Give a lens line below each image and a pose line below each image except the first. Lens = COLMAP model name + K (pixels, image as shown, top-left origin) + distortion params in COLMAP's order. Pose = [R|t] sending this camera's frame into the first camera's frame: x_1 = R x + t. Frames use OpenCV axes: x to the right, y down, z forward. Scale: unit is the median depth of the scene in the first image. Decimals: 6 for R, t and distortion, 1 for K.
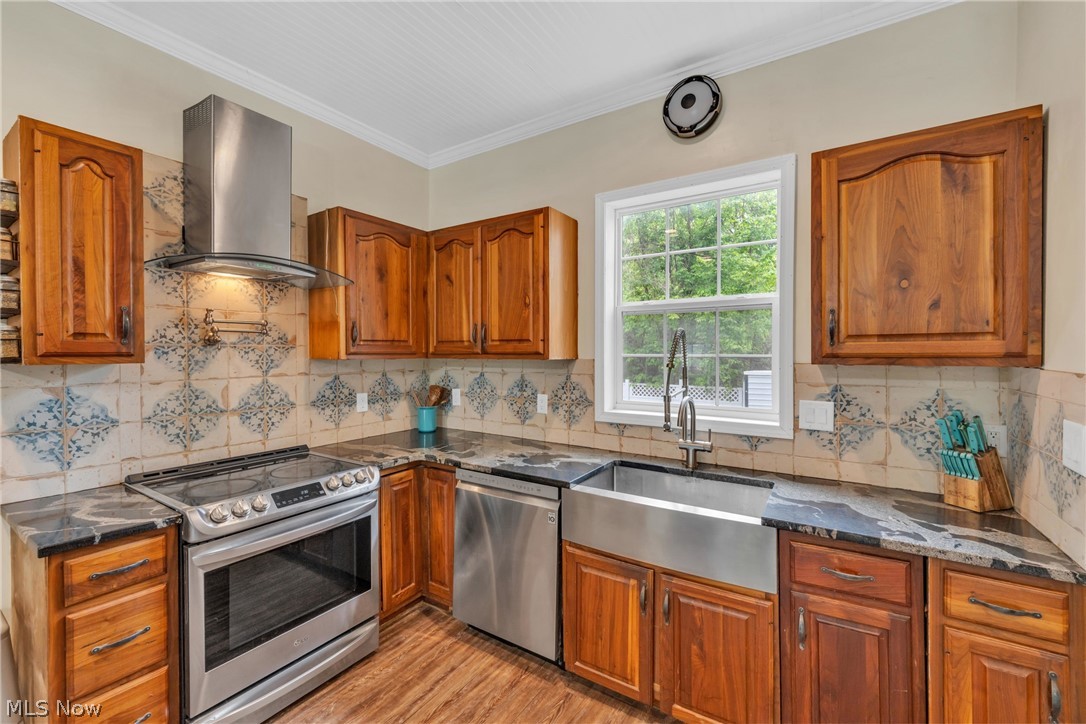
lens RADIAL K [[448.6, 0, 542.9], [0, 448.6, 355.6], [0, 0, 1]] dist [0.000616, 0.000202]
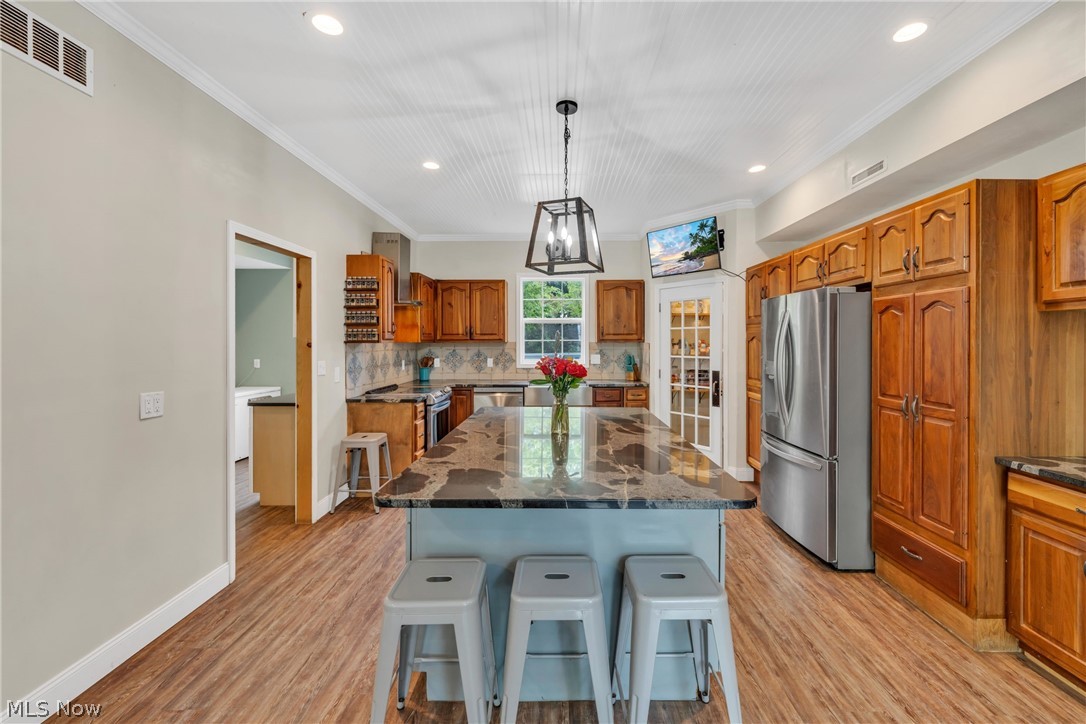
lens RADIAL K [[445.3, 0, 559.7], [0, 445.3, 343.2], [0, 0, 1]] dist [0.000394, -0.000263]
pose [[0.832720, -0.005182, 0.553670, -1.137981], [0.007883, 0.999966, -0.002498, 0.024590], [-0.553638, 0.006445, 0.832732, -1.248468]]
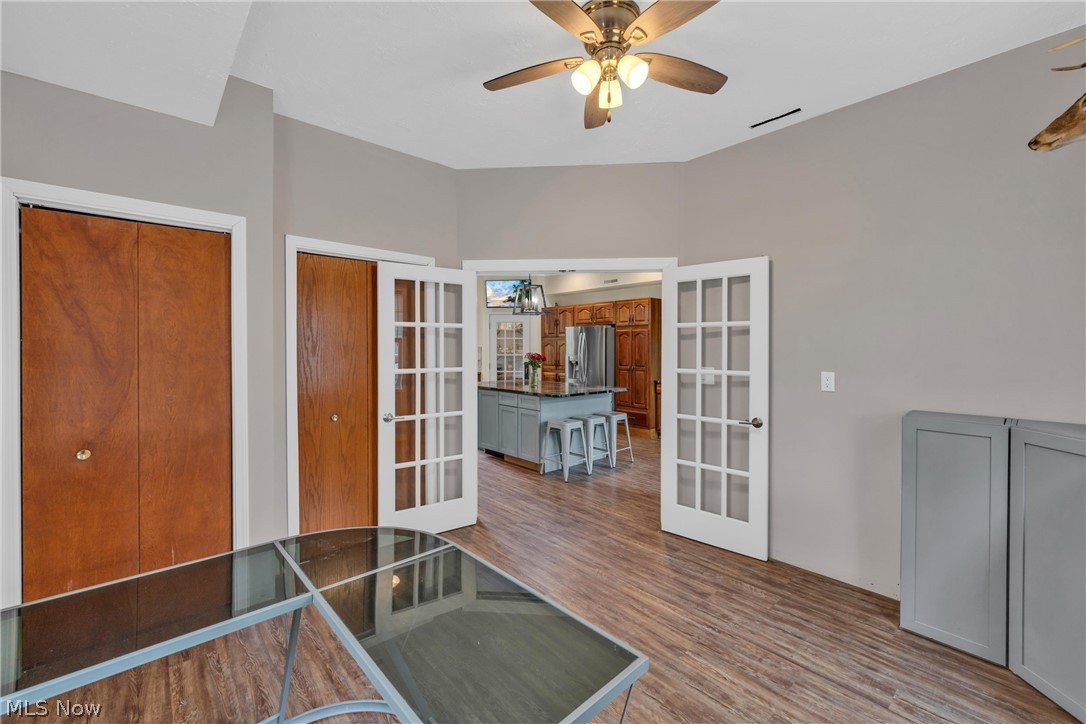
lens RADIAL K [[445.7, 0, 547.6], [0, 445.7, 358.7], [0, 0, 1]] dist [0.000462, 0.000135]
pose [[0.243132, -0.030448, 0.969515, -3.040233], [0.012034, 0.999525, 0.028373, 0.016128], [-0.969918, 0.004769, 0.243383, -1.022747]]
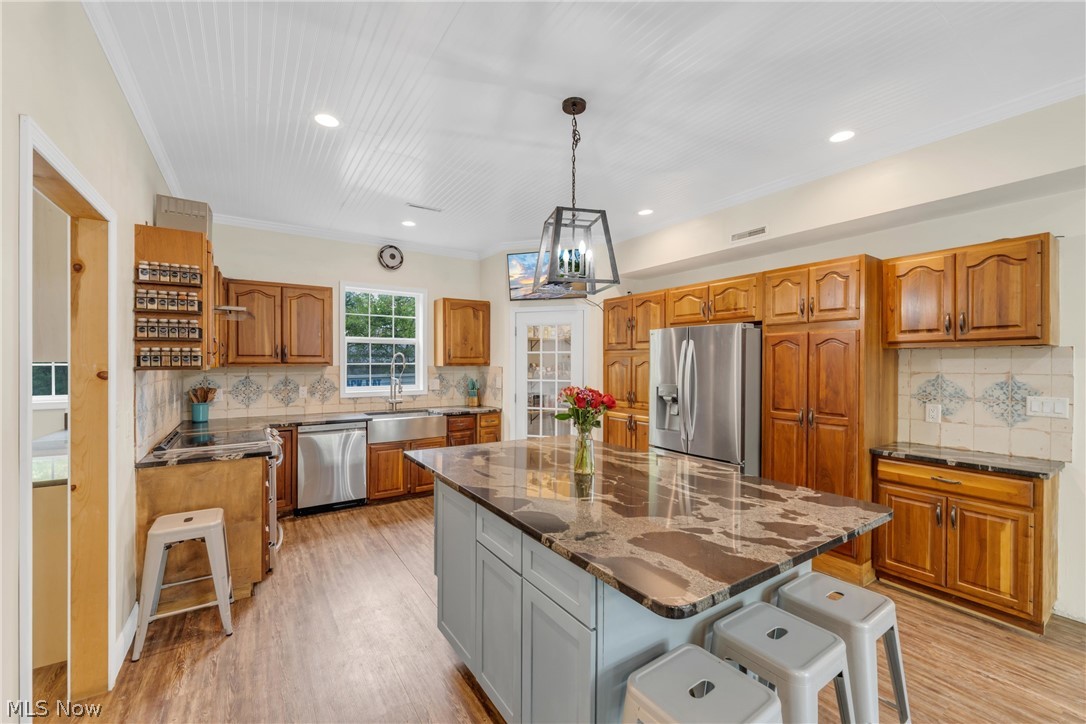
lens RADIAL K [[440.5, 0, 541.0], [0, 440.5, 364.2], [0, 0, 1]] dist [-0.001380, -0.000343]
pose [[0.390294, -0.005290, 0.920675, -1.459525], [0.007295, 0.999970, 0.002654, 0.002448], [-0.920661, 0.005681, 0.390321, -0.603726]]
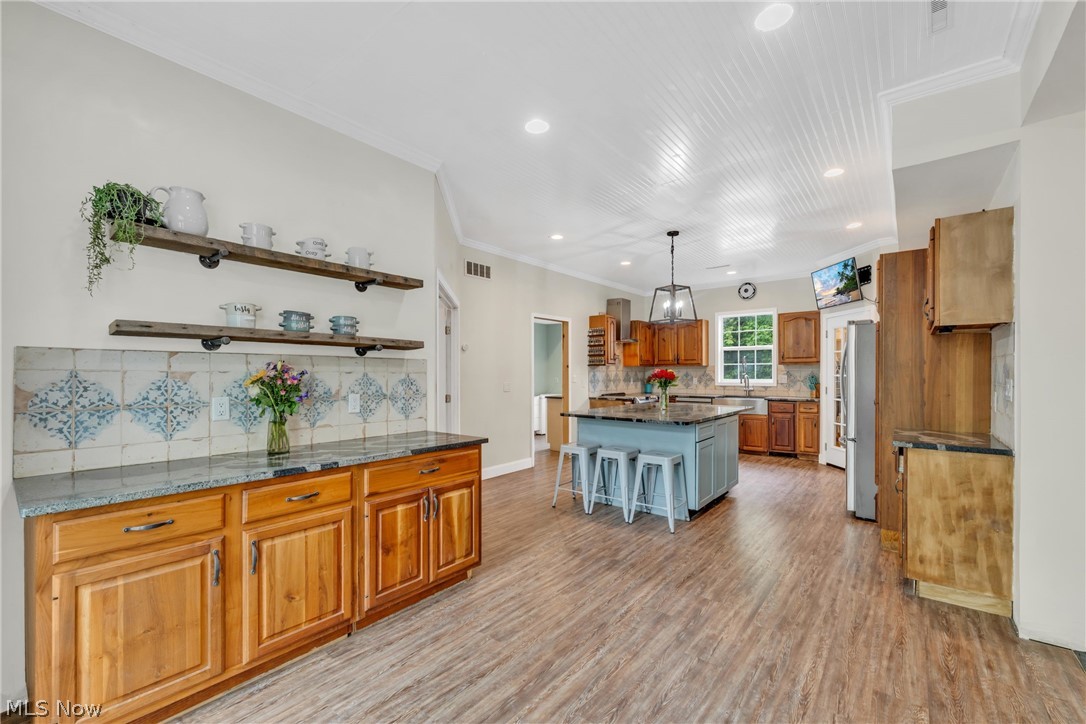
lens RADIAL K [[453.9, 0, 541.6], [0, 453.9, 375.8], [0, 0, 1]] dist [-0.000327, -0.000130]
pose [[0.995346, -0.004773, -0.096245, -0.886237], [0.004602, 0.999987, -0.002001, 0.090076], [0.096253, 0.001549, 0.995356, -2.561563]]
